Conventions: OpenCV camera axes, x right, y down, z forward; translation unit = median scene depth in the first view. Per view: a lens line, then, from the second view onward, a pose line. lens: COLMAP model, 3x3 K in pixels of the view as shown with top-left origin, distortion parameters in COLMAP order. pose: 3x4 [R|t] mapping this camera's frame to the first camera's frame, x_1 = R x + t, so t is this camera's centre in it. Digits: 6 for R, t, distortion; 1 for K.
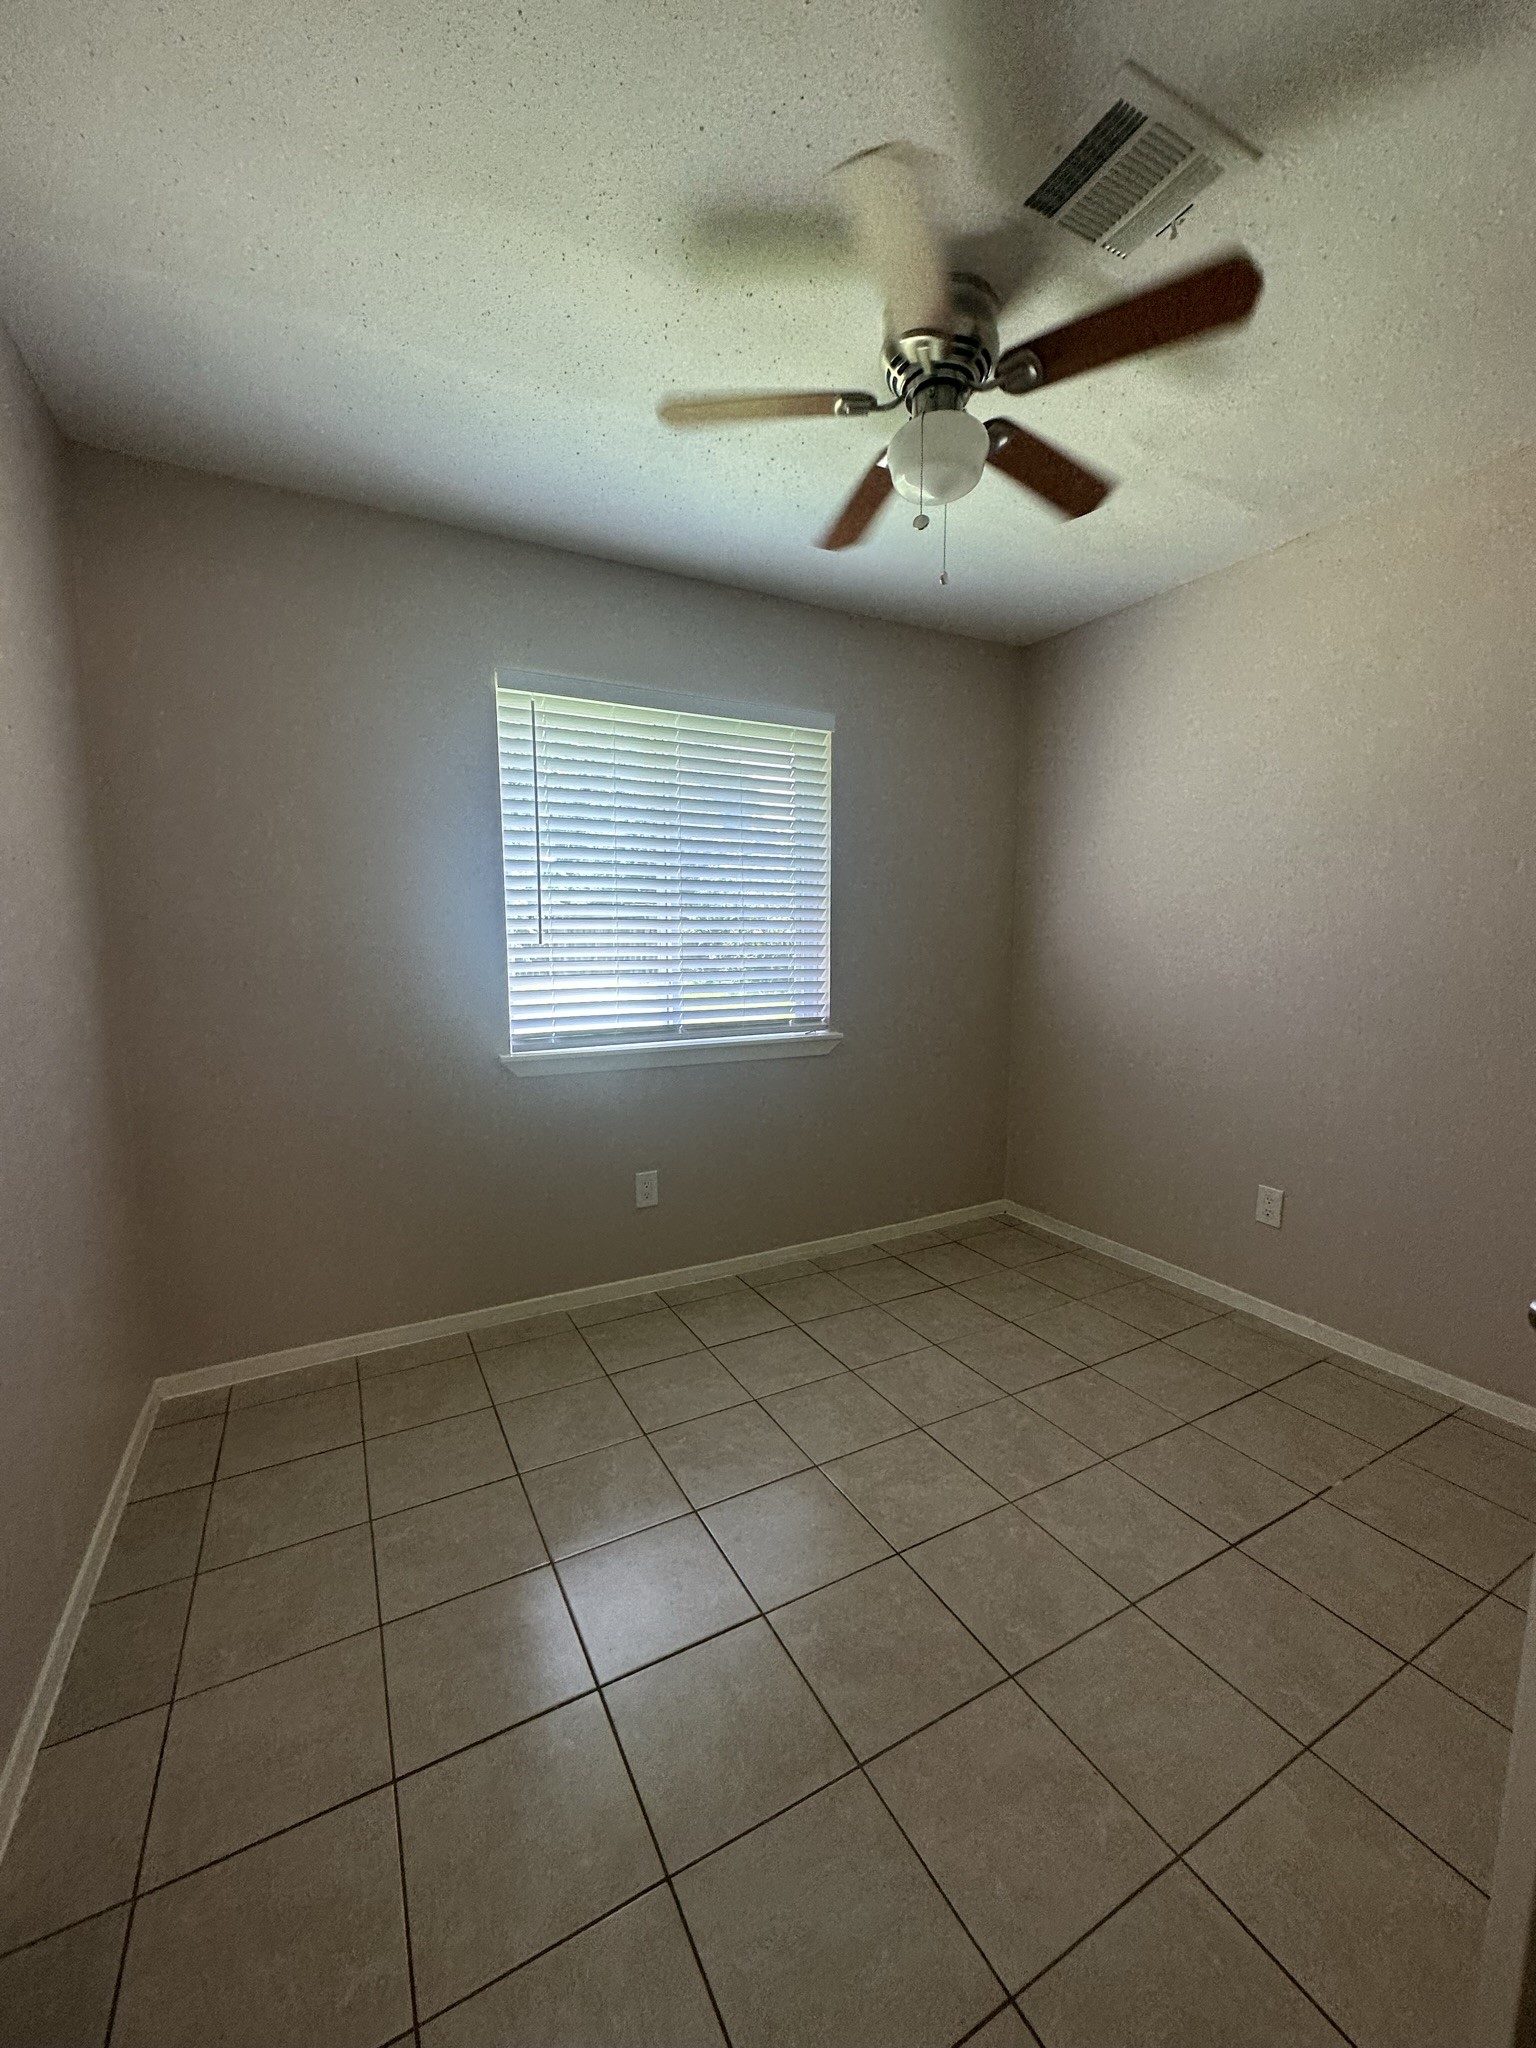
lens RADIAL K [[819.1, 0, 768.0], [0, 819.1, 1024.0], [0, 0, 1]] dist [-0.002213, 0.000549]
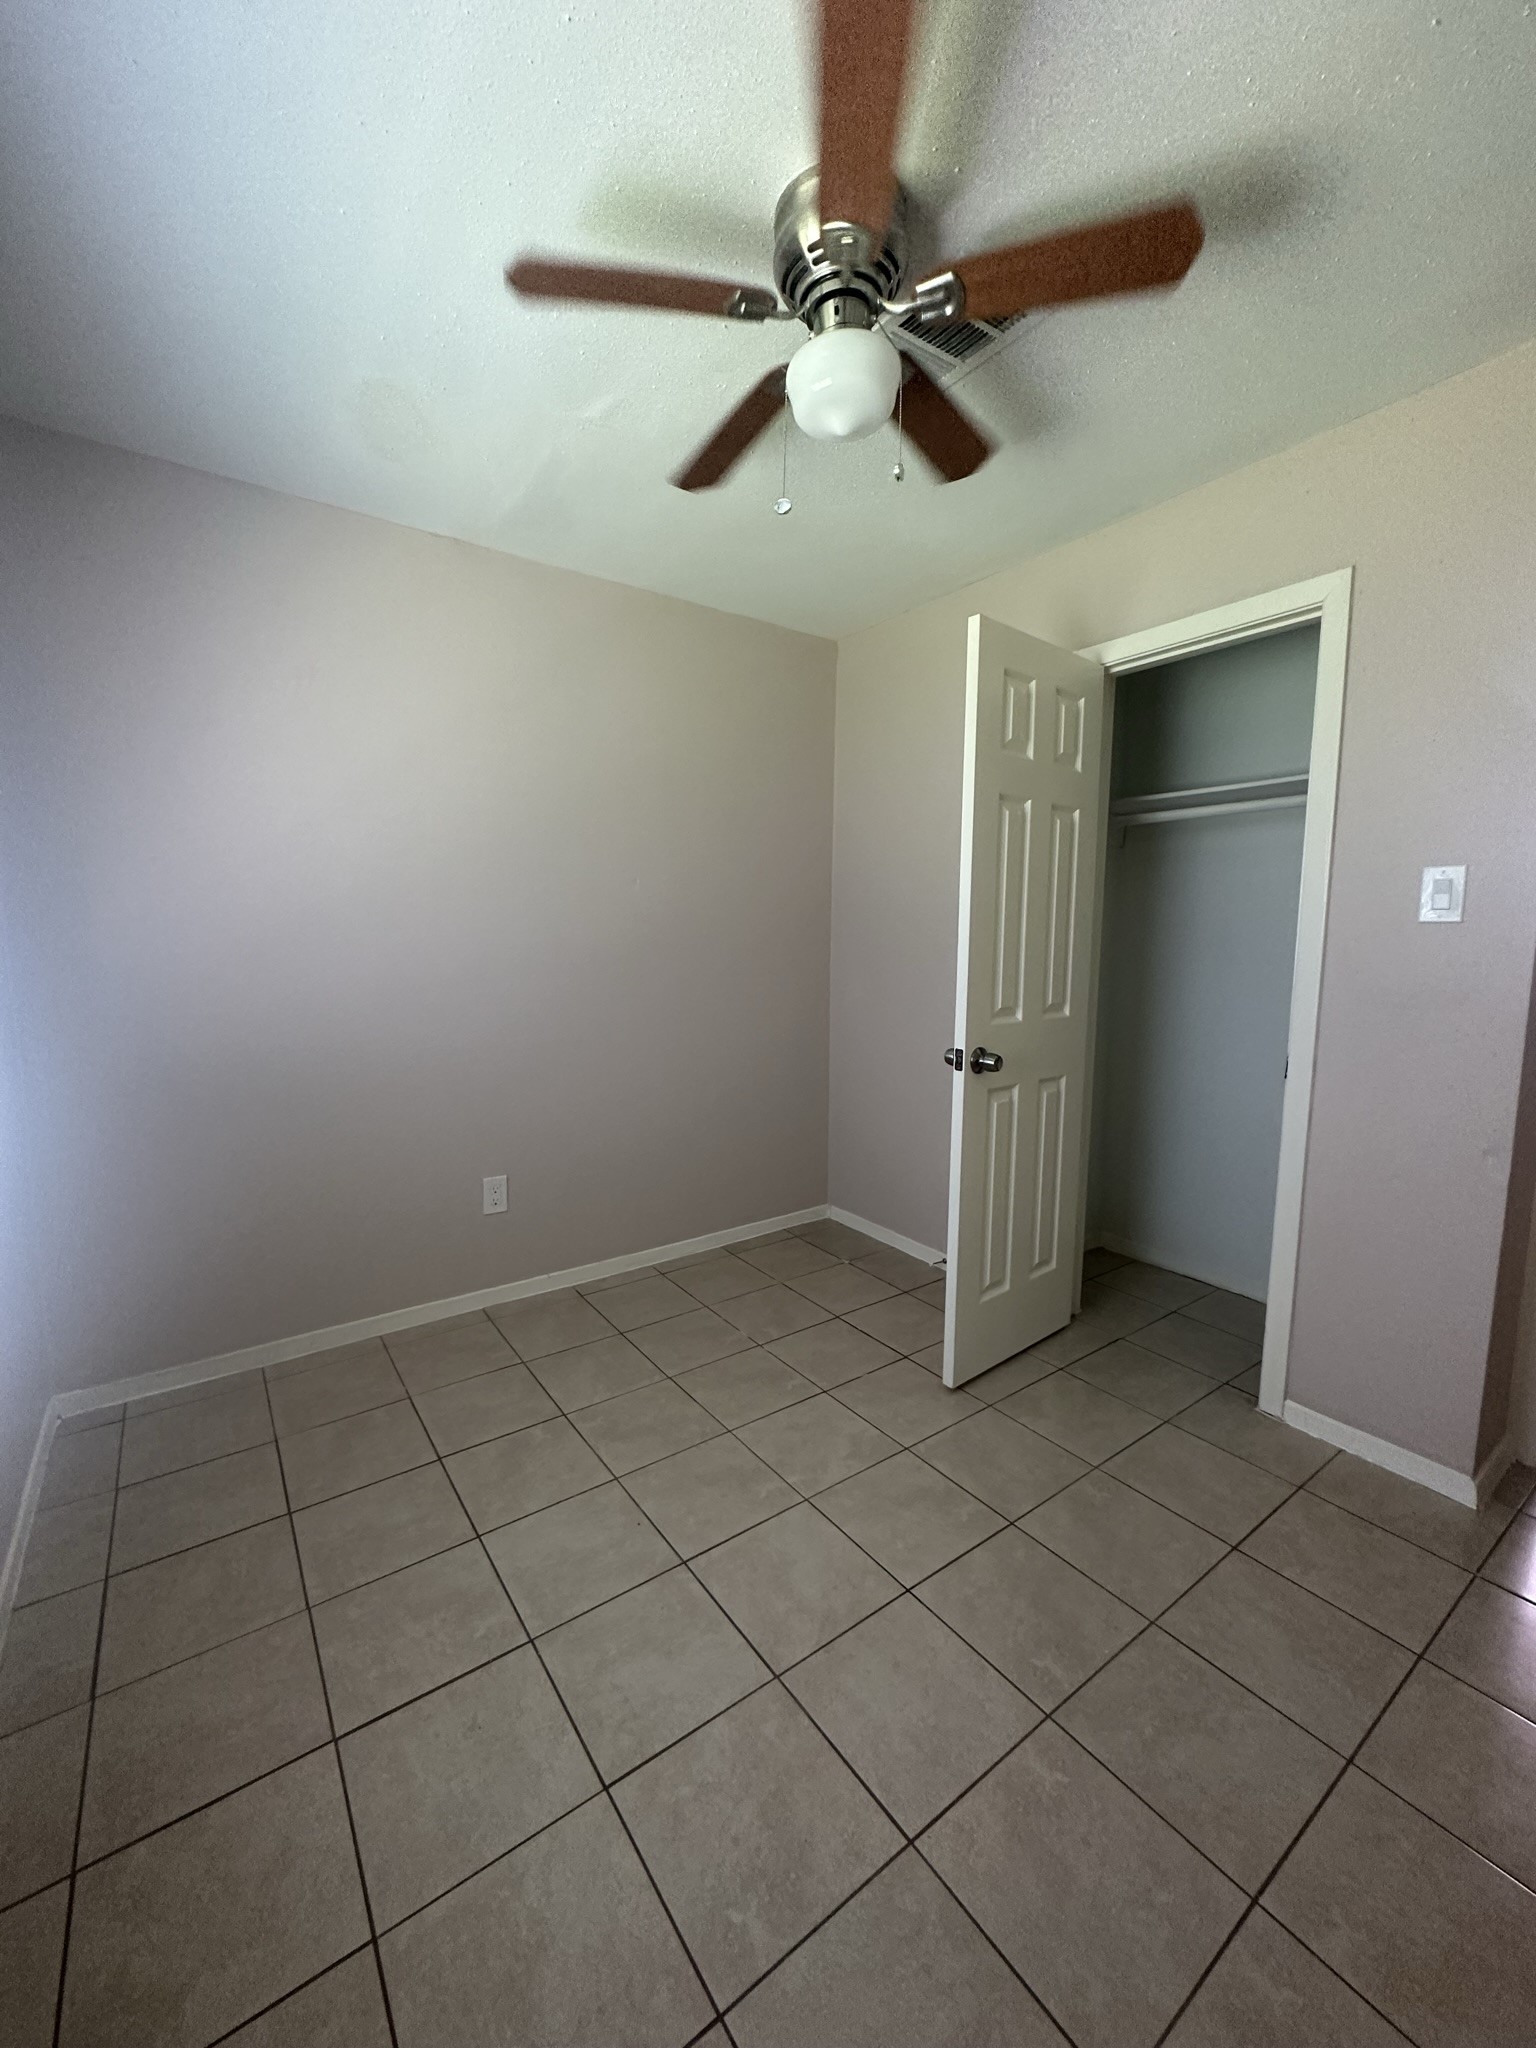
lens RADIAL K [[819.1, 0, 768.0], [0, 819.1, 1024.0], [0, 0, 1]] dist [-0.002213, 0.000549]
pose [[-0.136082, -0.116543, 0.983819, -0.486264], [0.097142, 0.986701, 0.130321, -0.105691], [-0.985923, 0.113305, -0.122951, 0.851984]]
